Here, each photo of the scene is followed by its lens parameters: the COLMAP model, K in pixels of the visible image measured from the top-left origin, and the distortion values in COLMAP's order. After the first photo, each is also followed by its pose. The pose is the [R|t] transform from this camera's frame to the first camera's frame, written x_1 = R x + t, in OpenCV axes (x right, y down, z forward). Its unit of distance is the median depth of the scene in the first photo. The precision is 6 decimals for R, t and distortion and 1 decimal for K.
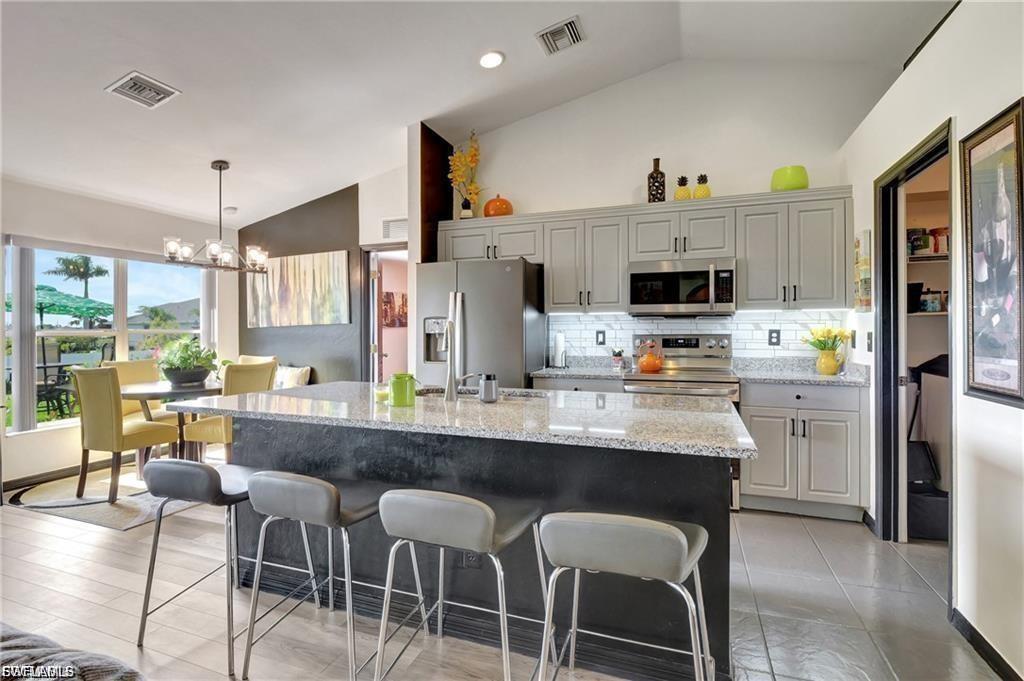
lens RADIAL K [[491.6, 0, 512.0], [0, 491.6, 340.5], [0, 0, 1]] dist [-0.001393, -0.000223]
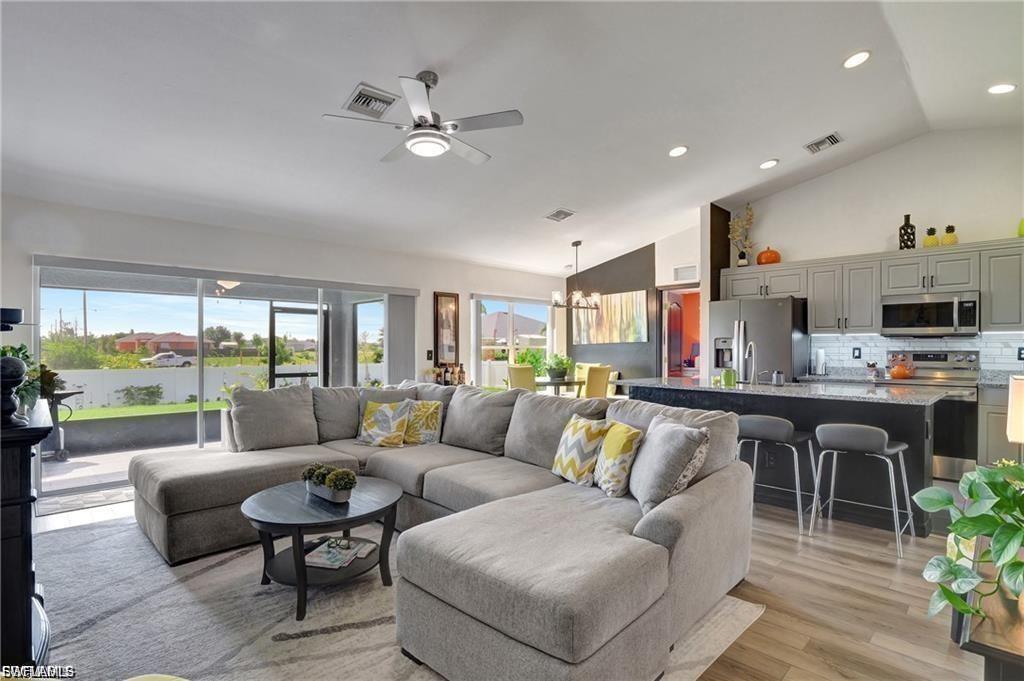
lens RADIAL K [[517.7, 0, 513.3], [0, 517.7, 347.0], [0, 0, 1]] dist [-0.004163, -0.000662]
pose [[0.909978, 0.004540, -0.414632, -0.083263], [-0.013560, 0.999731, -0.018814, 0.017290], [0.414435, 0.022743, 0.909795, -0.646868]]
